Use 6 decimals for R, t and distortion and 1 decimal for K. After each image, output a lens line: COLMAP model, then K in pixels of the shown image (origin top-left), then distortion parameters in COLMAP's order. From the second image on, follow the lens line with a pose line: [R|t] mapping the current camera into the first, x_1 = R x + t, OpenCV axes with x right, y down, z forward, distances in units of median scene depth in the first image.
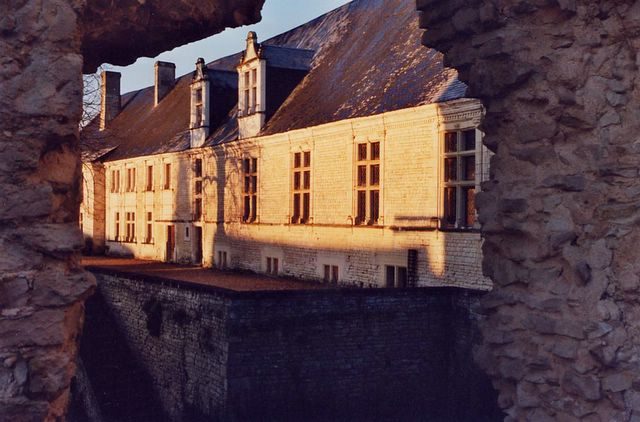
lens RADIAL K [[977.6, 0, 320.0], [0, 977.6, 211.0], [0, 0, 1]] dist [0.178661, -0.014914]
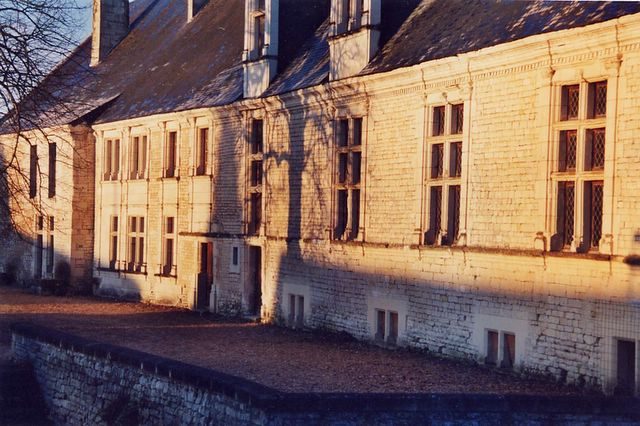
lens RADIAL K [[1657.2, 0, 320.0], [0, 1657.2, 213.0], [0, 0, 1]] dist [0.797275, -0.096608]
pose [[0.993774, 0.017786, -0.109986, 0.010896], [-0.018118, 0.999834, -0.002028, -0.000964], [0.109931, 0.004008, 0.993931, 0.121341]]
